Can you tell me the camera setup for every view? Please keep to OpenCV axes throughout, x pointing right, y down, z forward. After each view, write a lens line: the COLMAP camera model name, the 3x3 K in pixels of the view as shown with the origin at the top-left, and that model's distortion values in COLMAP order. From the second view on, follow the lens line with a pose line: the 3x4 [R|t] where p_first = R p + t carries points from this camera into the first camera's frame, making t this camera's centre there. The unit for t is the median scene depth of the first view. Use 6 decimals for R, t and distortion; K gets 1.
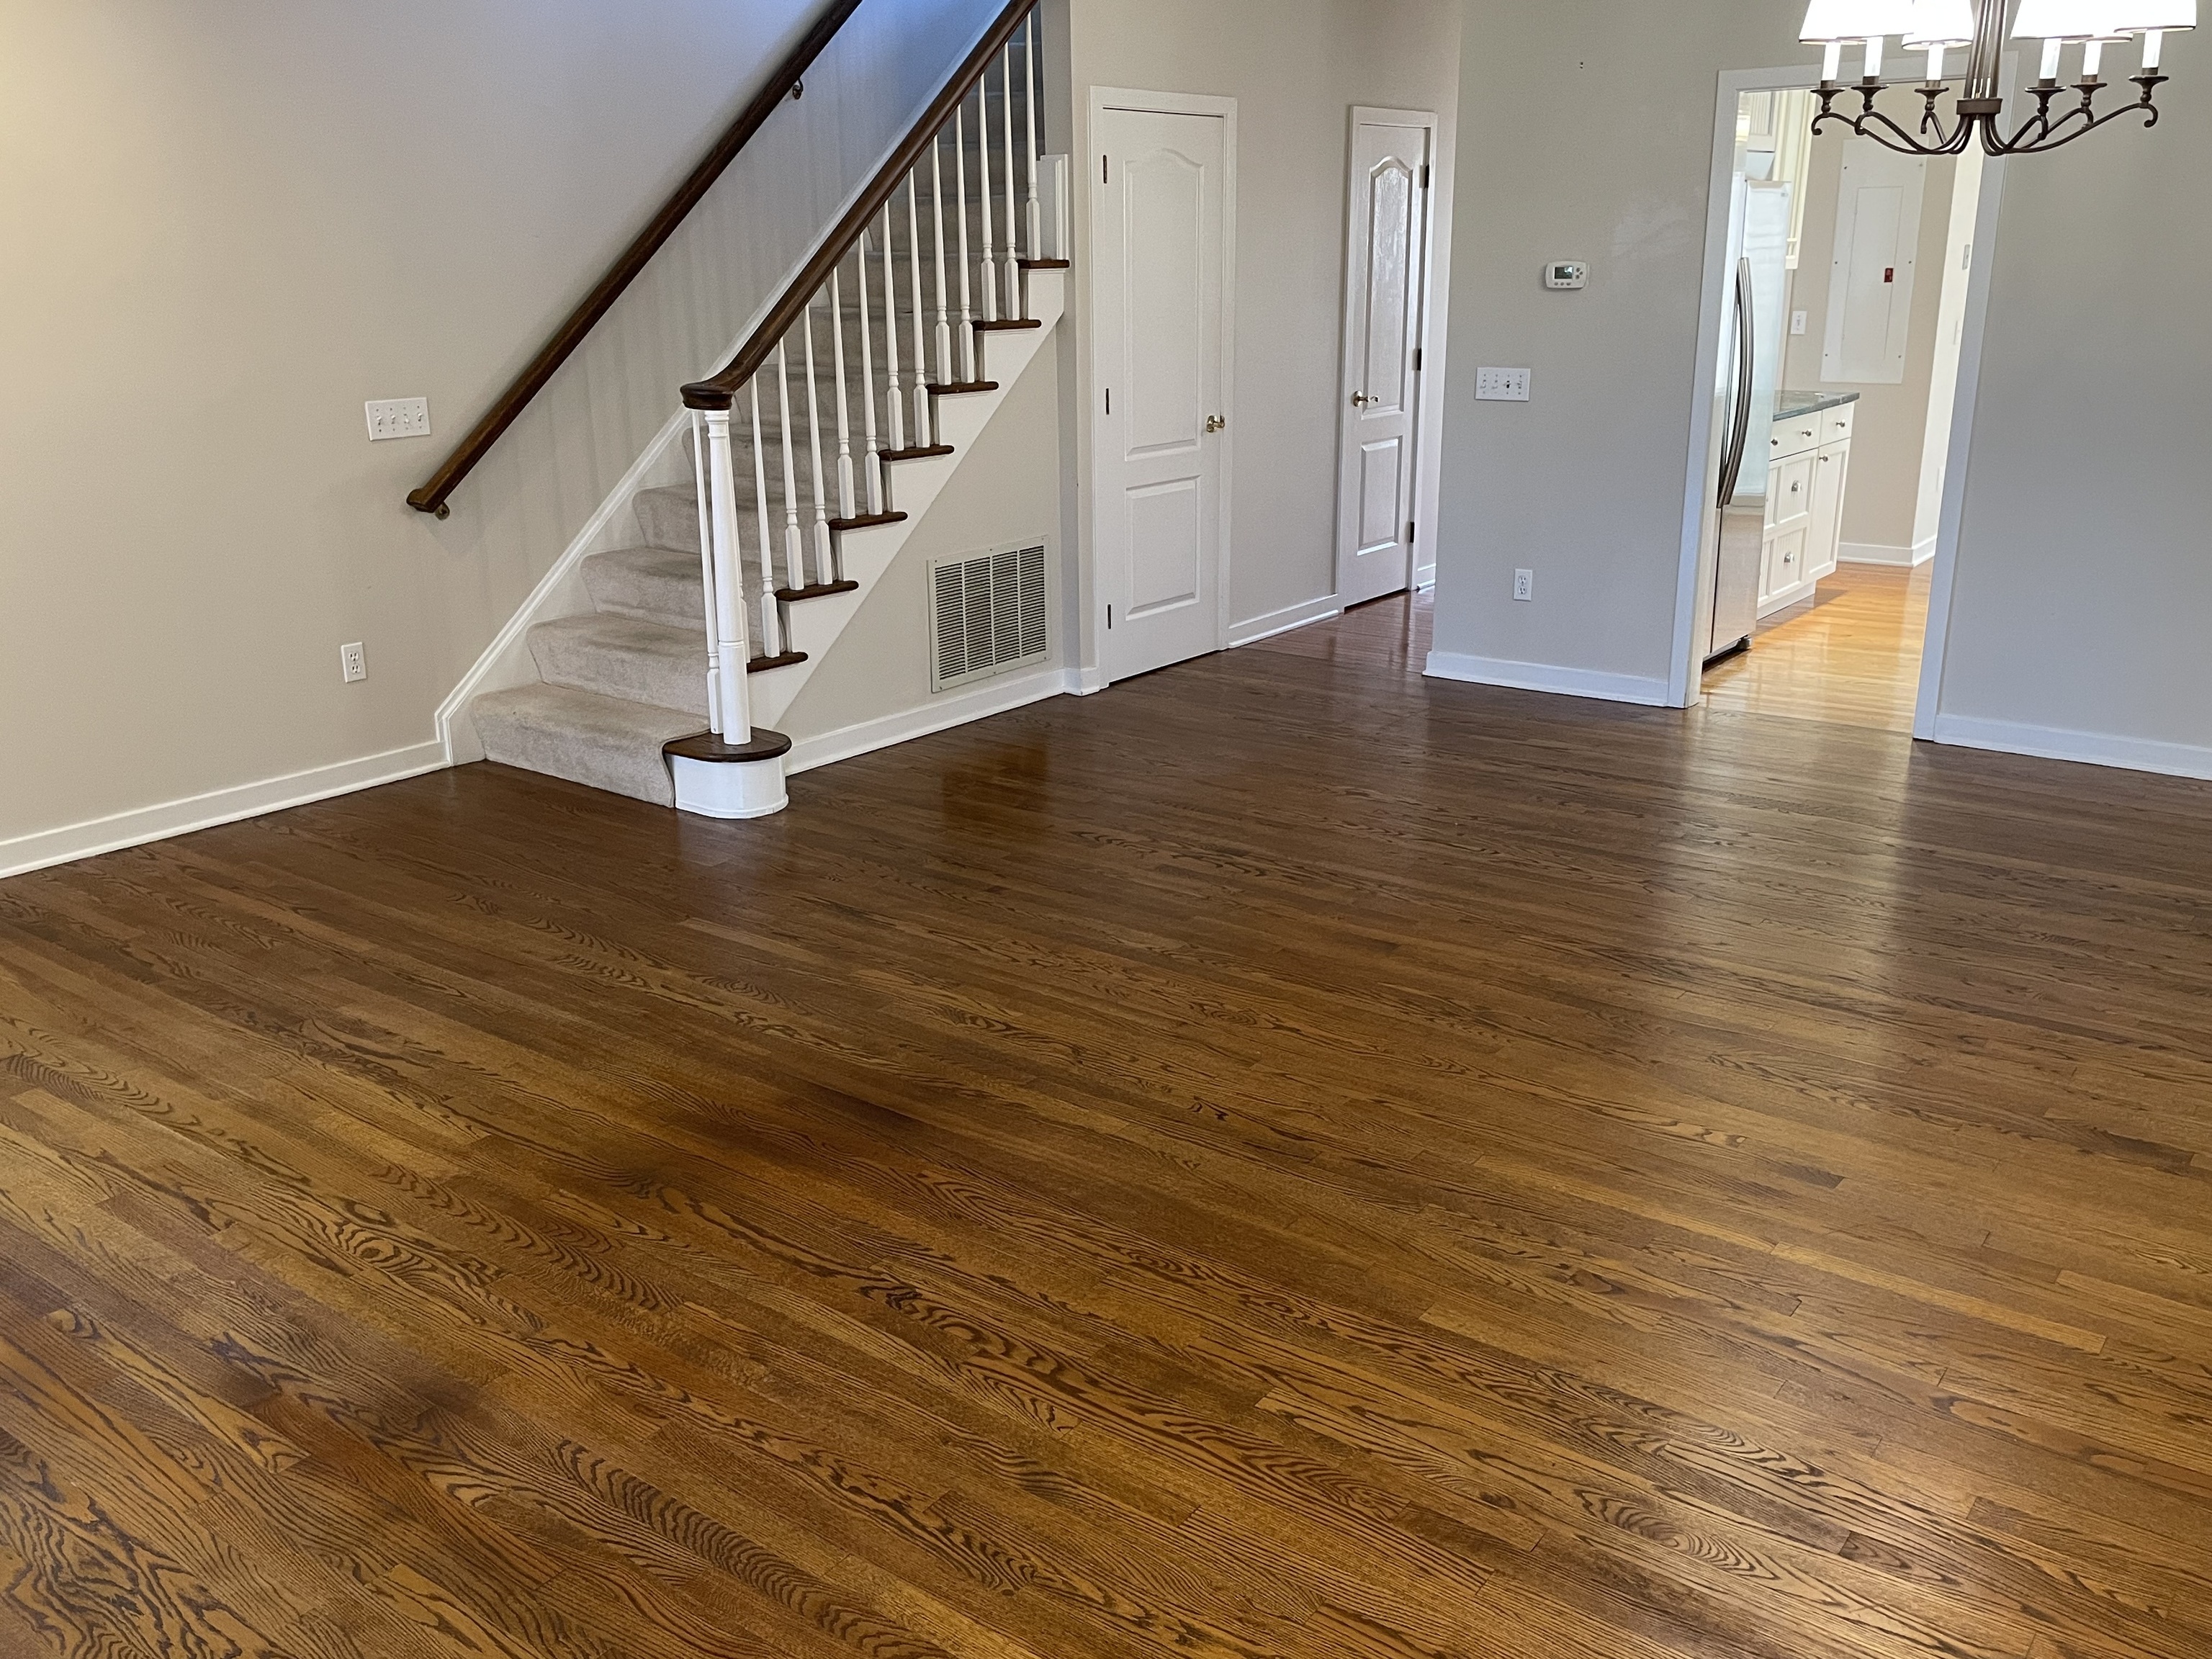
lens RADIAL K [[1879.8, 0, 1099.8], [0, 1879.8, 836.5], [0, 0, 1]] dist [0.037773, -0.018400]
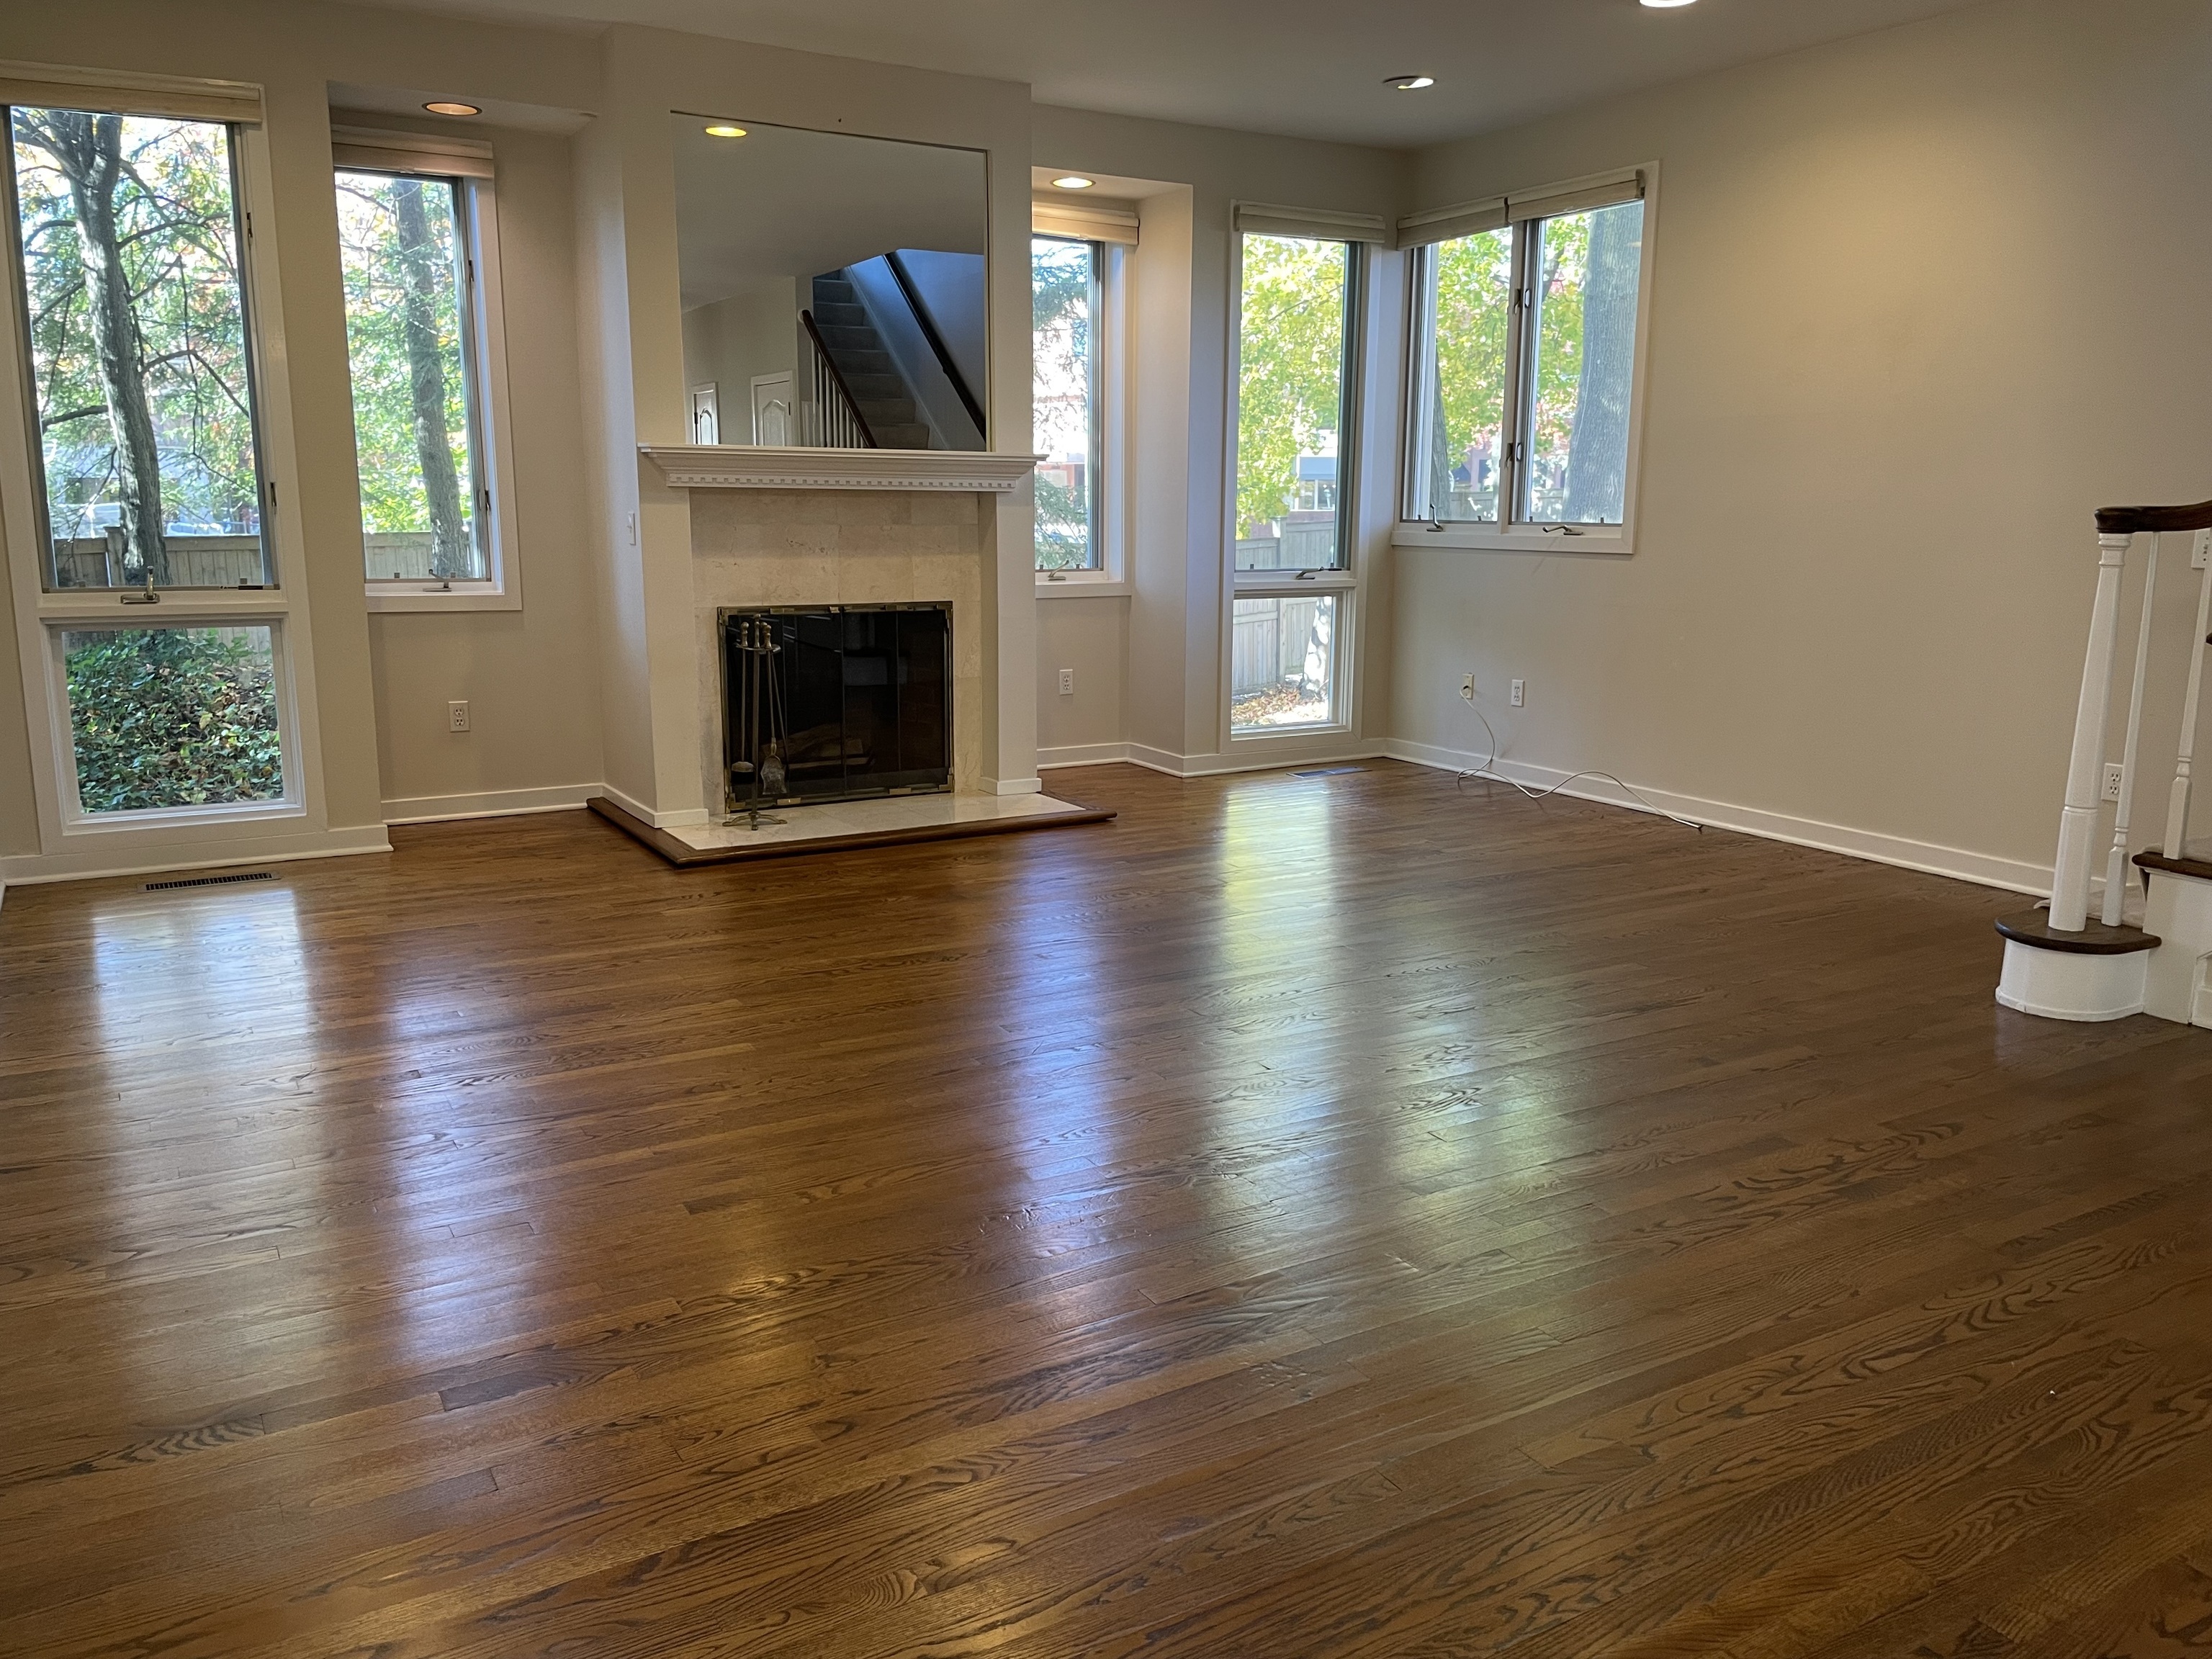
lens RADIAL K [[1656.4, 0, 1105.9], [0, 1656.4, 826.8], [0, 0, 1]] dist [0.047652, -0.014614]
pose [[-0.386065, 0.191499, -0.902376, 0.663636], [-0.281844, 0.906952, 0.313052, -0.212896], [0.878361, 0.375188, -0.296170, 0.861915]]
